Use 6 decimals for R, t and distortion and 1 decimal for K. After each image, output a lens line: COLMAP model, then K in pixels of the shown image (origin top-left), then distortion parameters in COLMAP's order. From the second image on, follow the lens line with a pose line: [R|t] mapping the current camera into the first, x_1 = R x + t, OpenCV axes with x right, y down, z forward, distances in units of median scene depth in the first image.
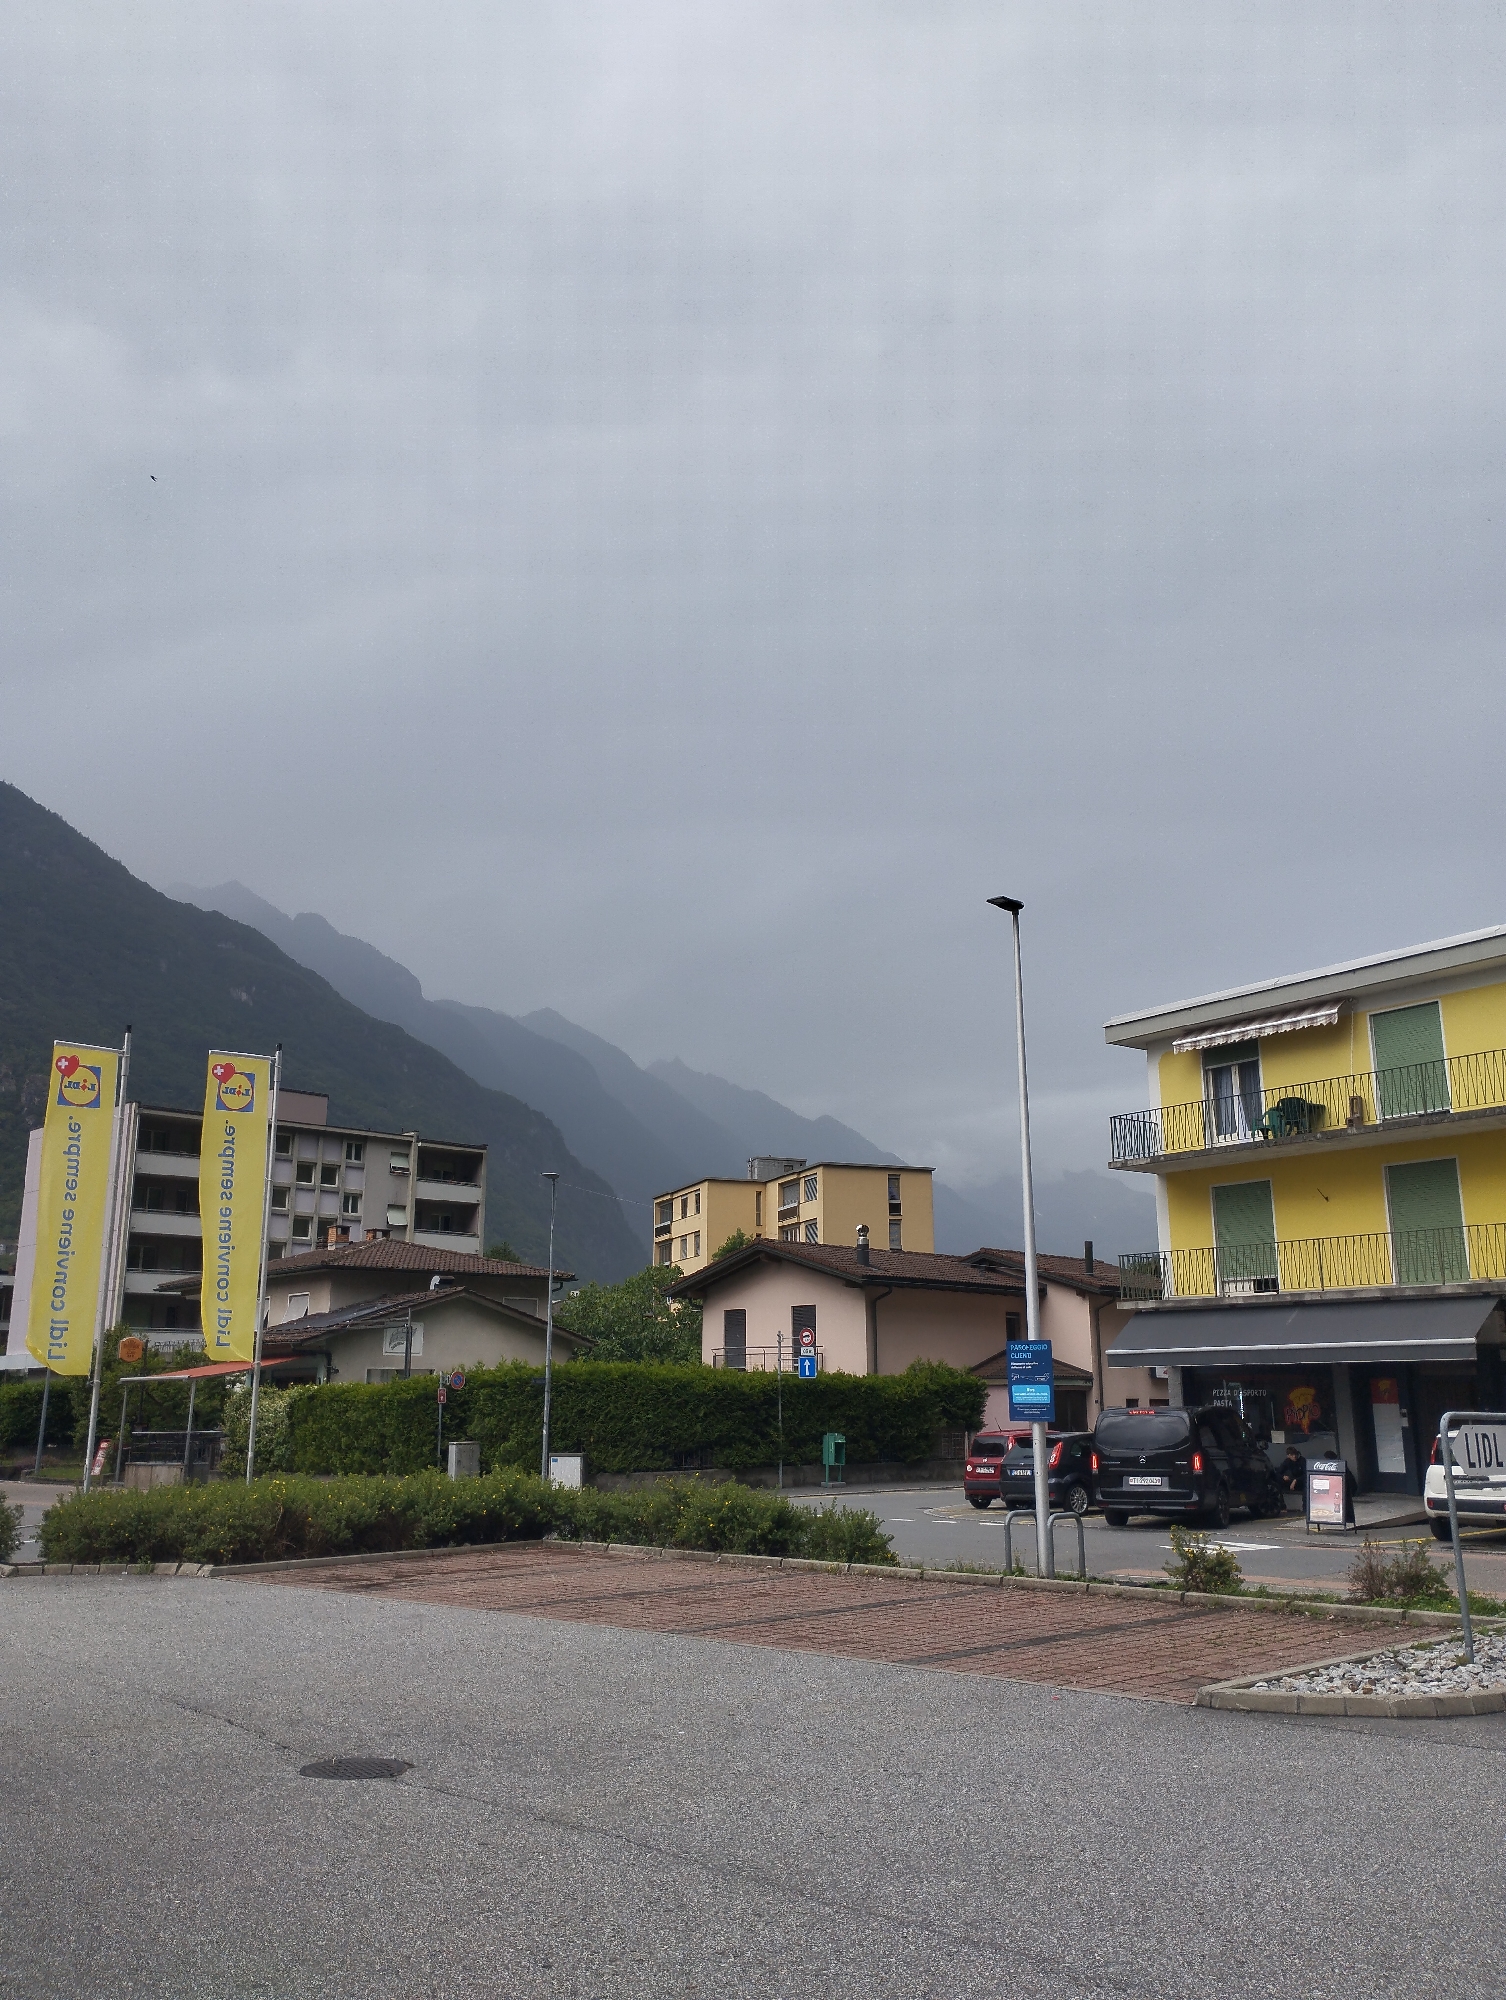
lens RADIAL K [[1690.9, 0, 756.4], [0, 1690.9, 976.6], [0, 0, 1]] dist [0.116027, -0.166656]
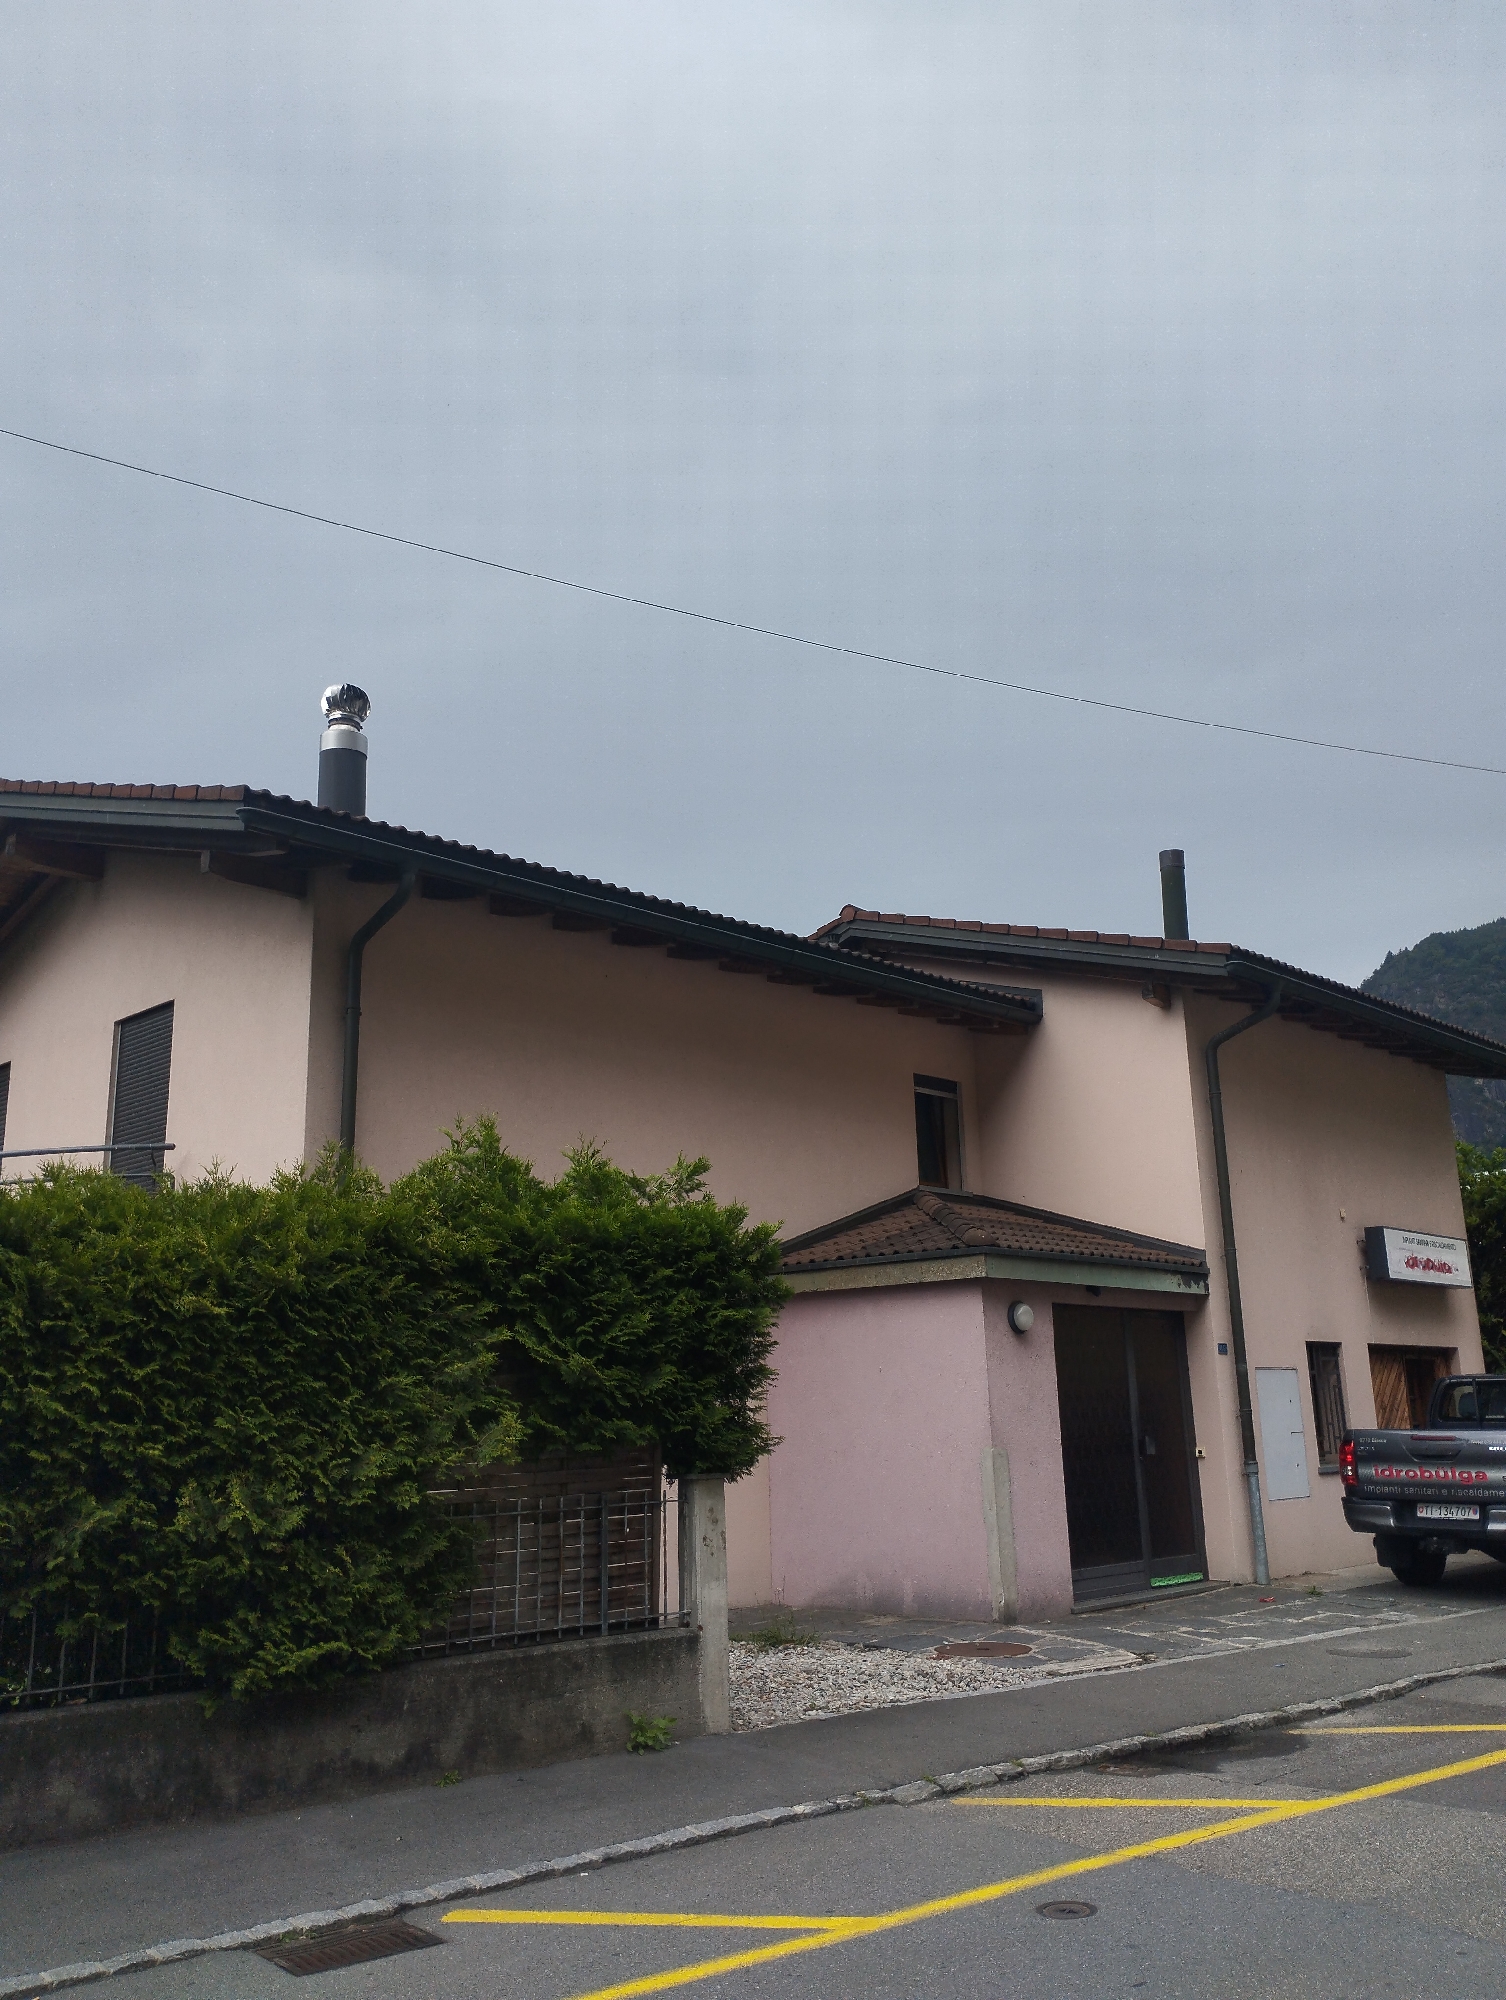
lens RADIAL K [[1690.9, 0, 756.4], [0, 1690.9, 976.6], [0, 0, 1]] dist [0.116027, -0.166656]
pose [[0.999651, -0.015913, 0.021106, 0.145839], [0.016037, 0.999855, -0.005712, 0.236354], [-0.021012, 0.006049, 0.999761, 0.902761]]
